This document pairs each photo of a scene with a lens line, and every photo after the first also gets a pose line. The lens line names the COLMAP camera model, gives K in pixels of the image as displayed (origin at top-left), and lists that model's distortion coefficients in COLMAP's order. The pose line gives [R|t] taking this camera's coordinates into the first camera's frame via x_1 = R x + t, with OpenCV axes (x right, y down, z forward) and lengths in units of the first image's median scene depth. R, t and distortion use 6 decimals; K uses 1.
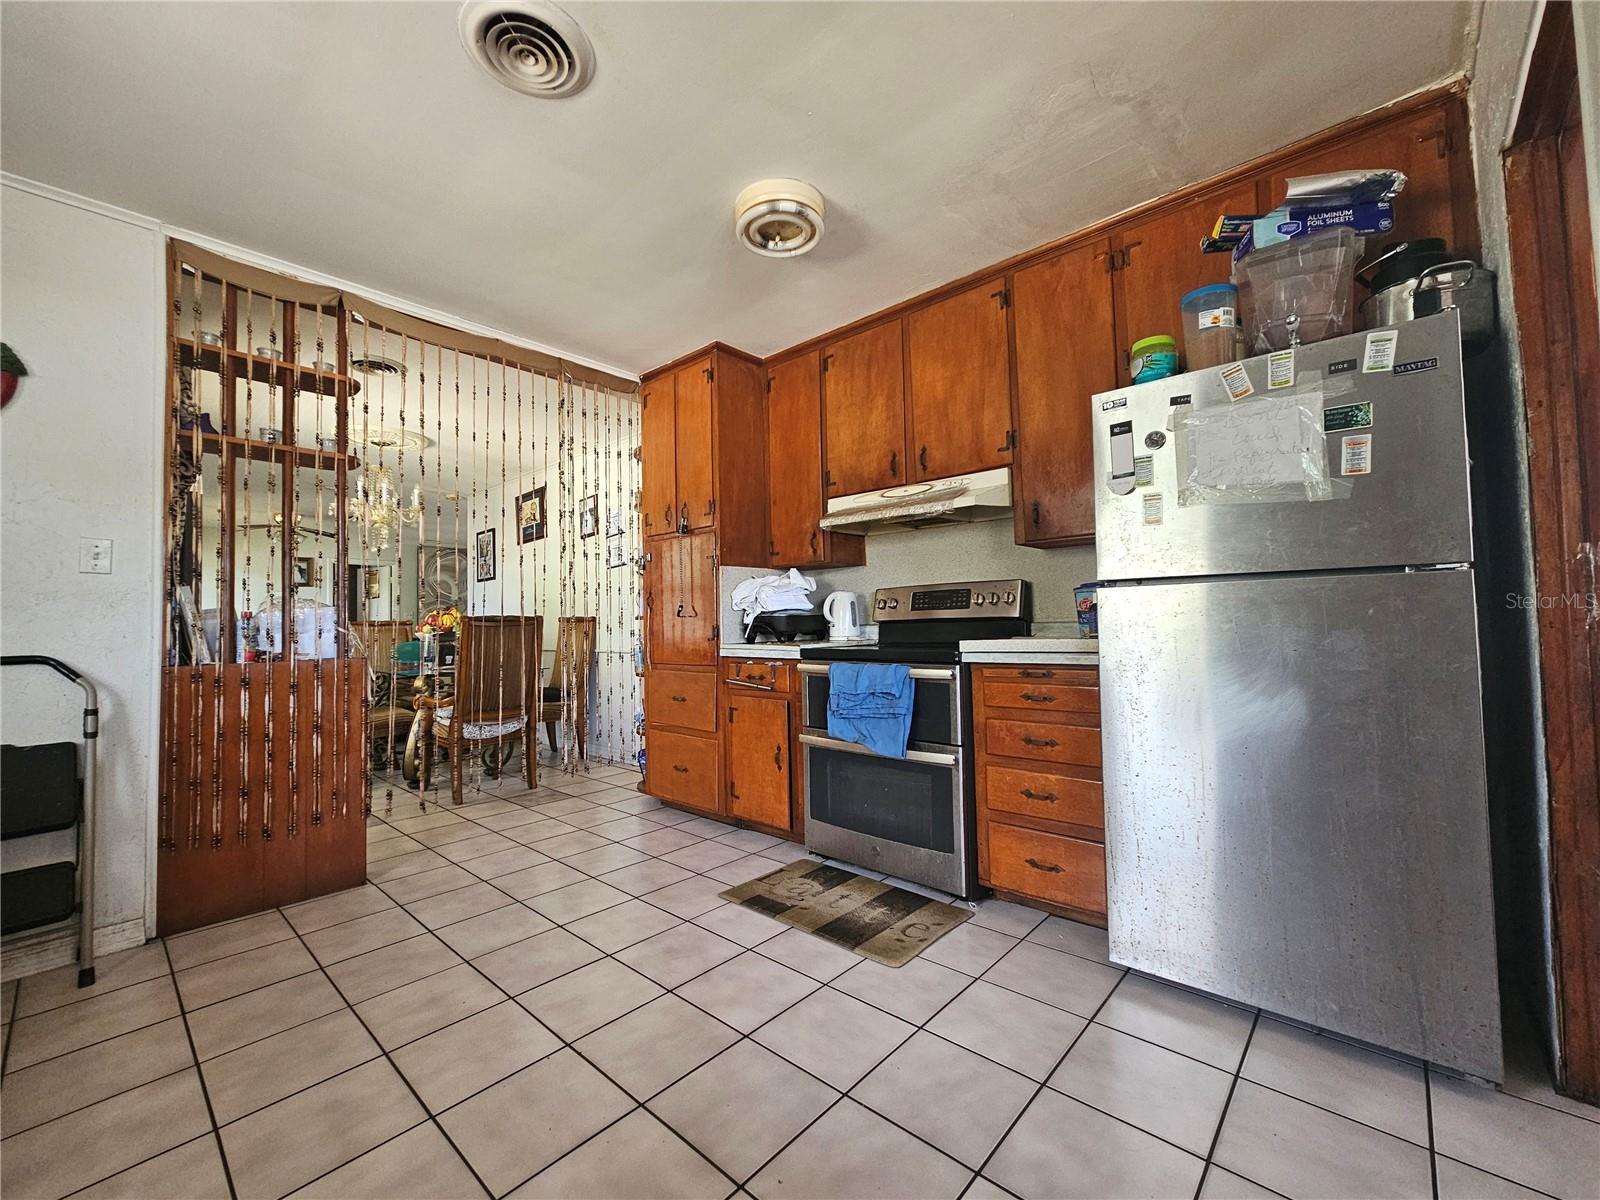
lens RADIAL K [[653.4, 0, 790.1], [0, 653.4, 596.6], [0, 0, 1]] dist [0.001120, -0.000677]
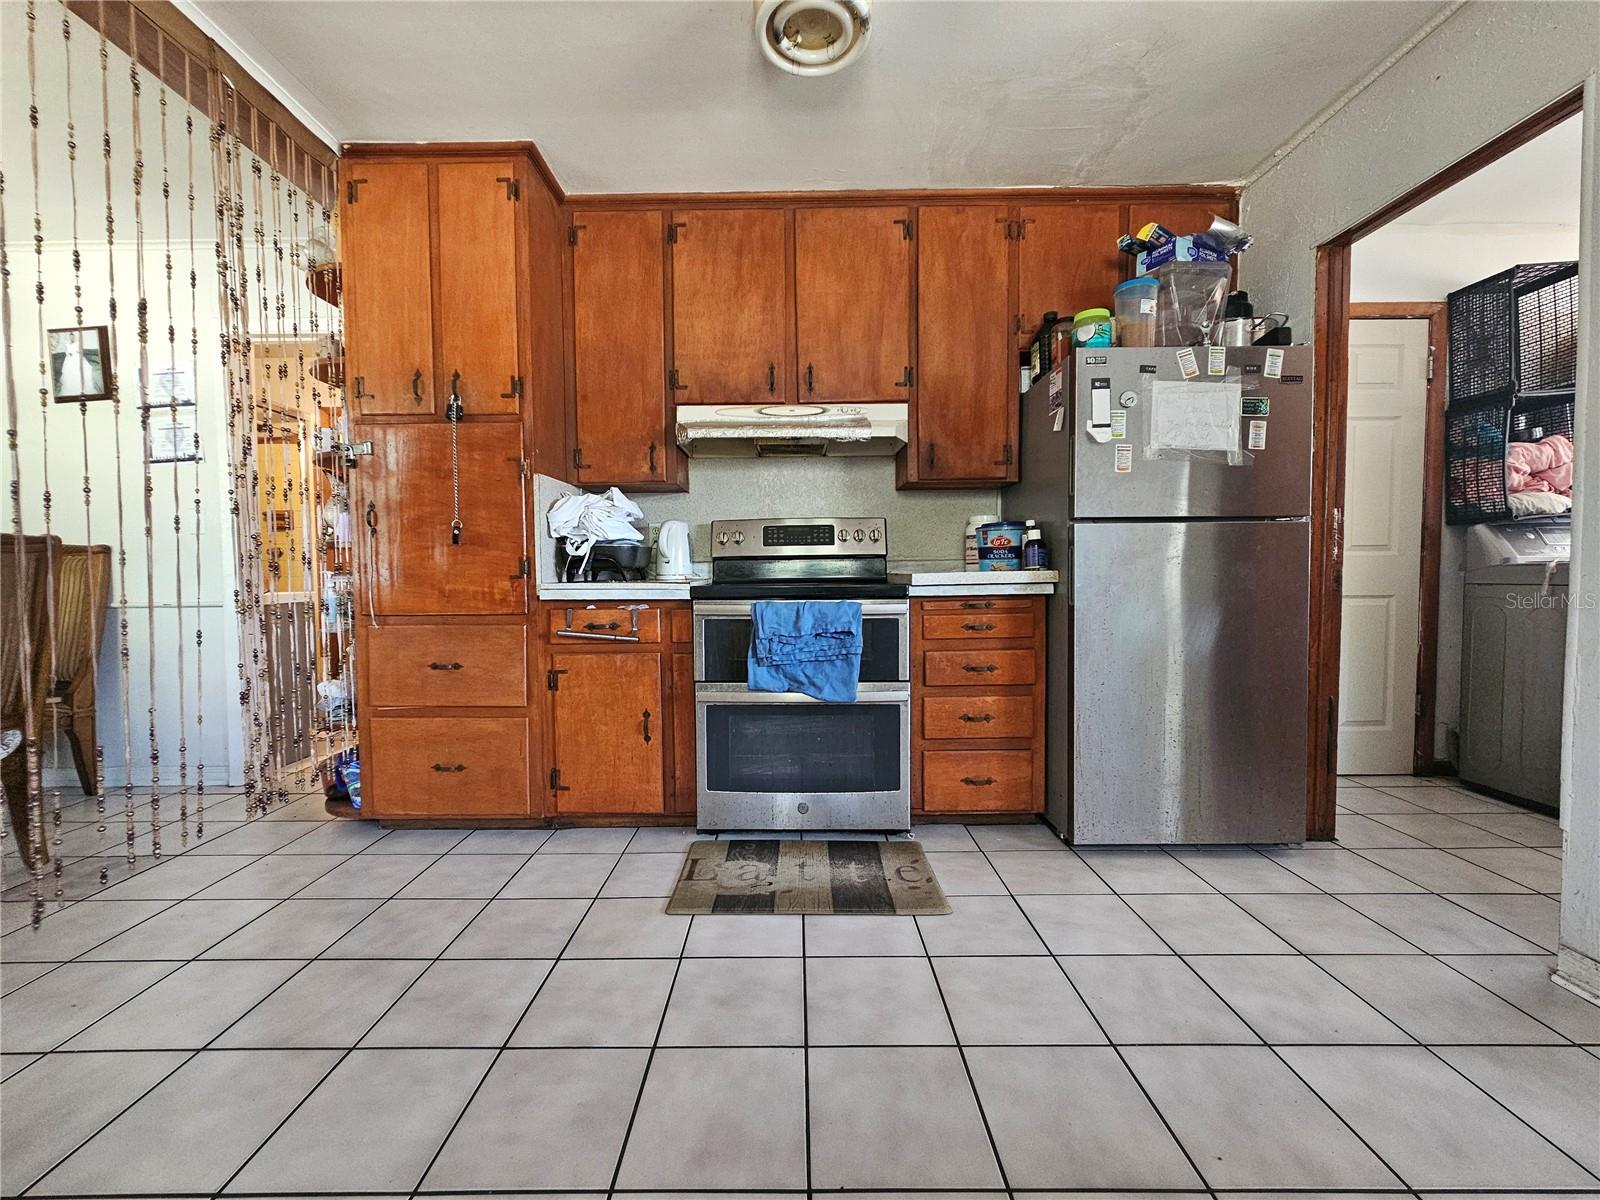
lens RADIAL K [[653.4, 0, 790.1], [0, 653.4, 596.6], [0, 0, 1]] dist [0.001120, -0.000677]
pose [[0.744764, -0.013351, 0.667194, -0.462262], [-0.032650, 0.997873, 0.056415, 0.045784], [-0.666529, -0.063799, 0.742744, 0.347864]]
